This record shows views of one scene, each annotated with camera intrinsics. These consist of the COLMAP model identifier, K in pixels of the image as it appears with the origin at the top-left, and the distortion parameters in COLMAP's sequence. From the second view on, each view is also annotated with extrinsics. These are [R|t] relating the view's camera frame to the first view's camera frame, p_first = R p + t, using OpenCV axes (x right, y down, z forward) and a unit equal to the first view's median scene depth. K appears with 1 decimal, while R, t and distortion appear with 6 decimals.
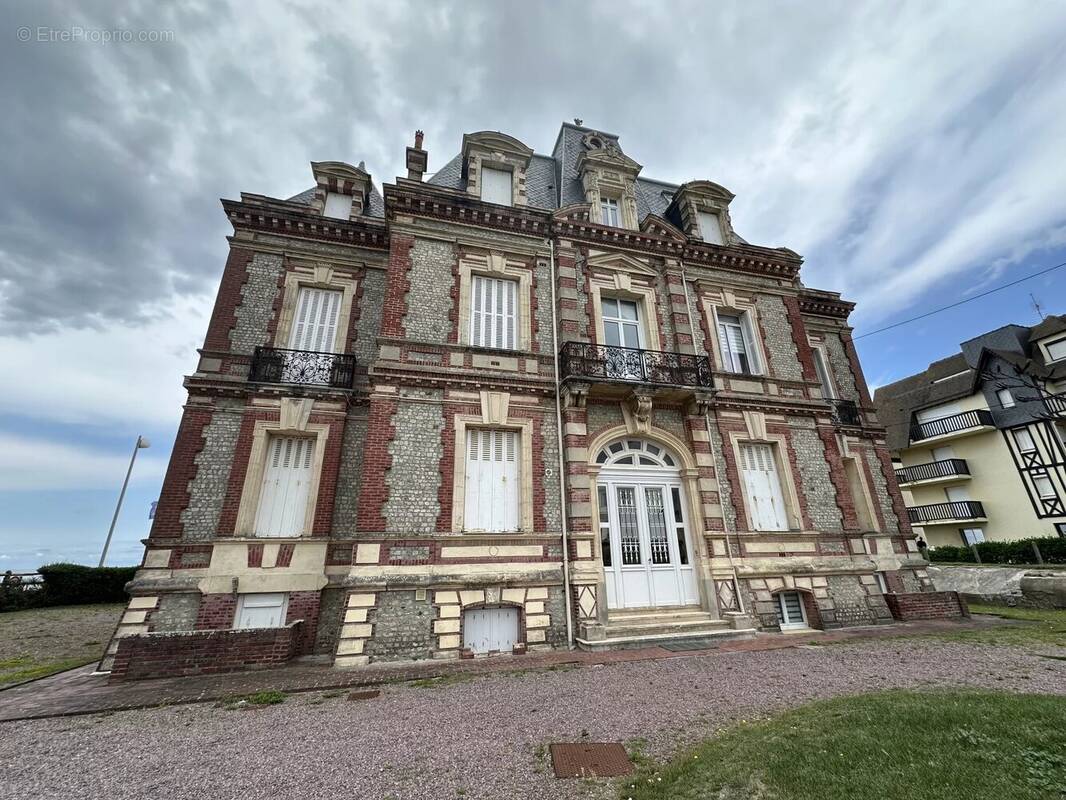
lens RADIAL K [[431.3, 0, 534.2], [0, 431.3, 402.0], [0, 0, 1]] dist [-0.001385, 0.000638]
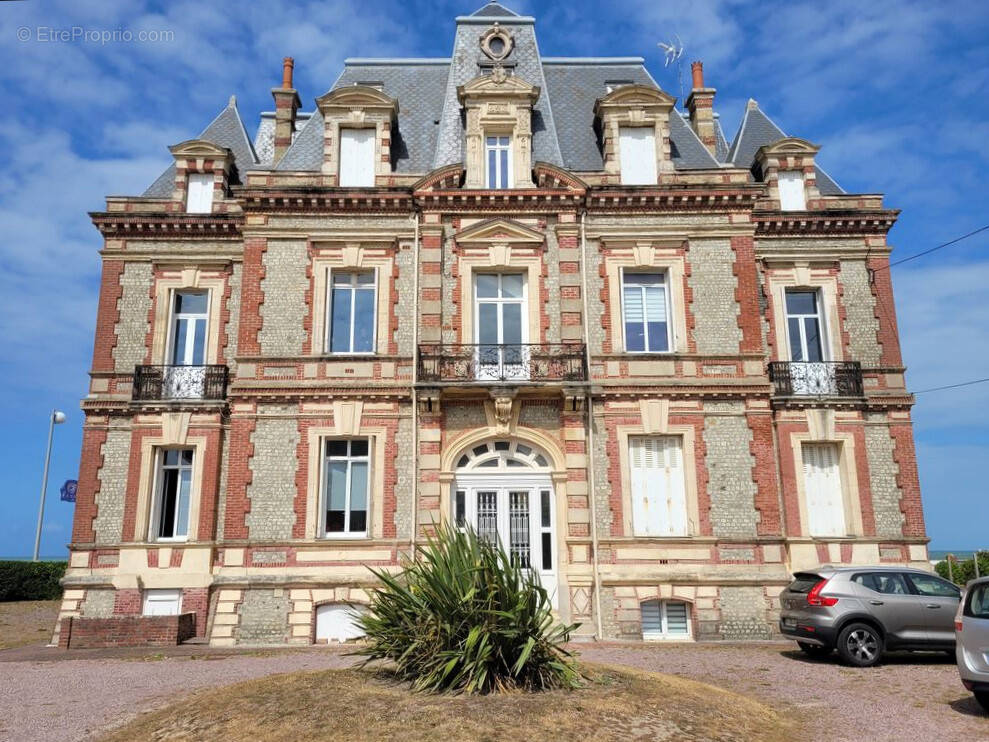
lens RADIAL K [[806.9, 0, 492.9], [0, 806.9, 367.5], [0, 0, 1]] dist [0.055661, -0.019283]
pose [[0.969197, -0.041571, -0.242754, 0.680402], [0.073254, 0.989701, 0.122983, -0.301799], [0.235142, -0.136978, 0.962261, -0.708589]]
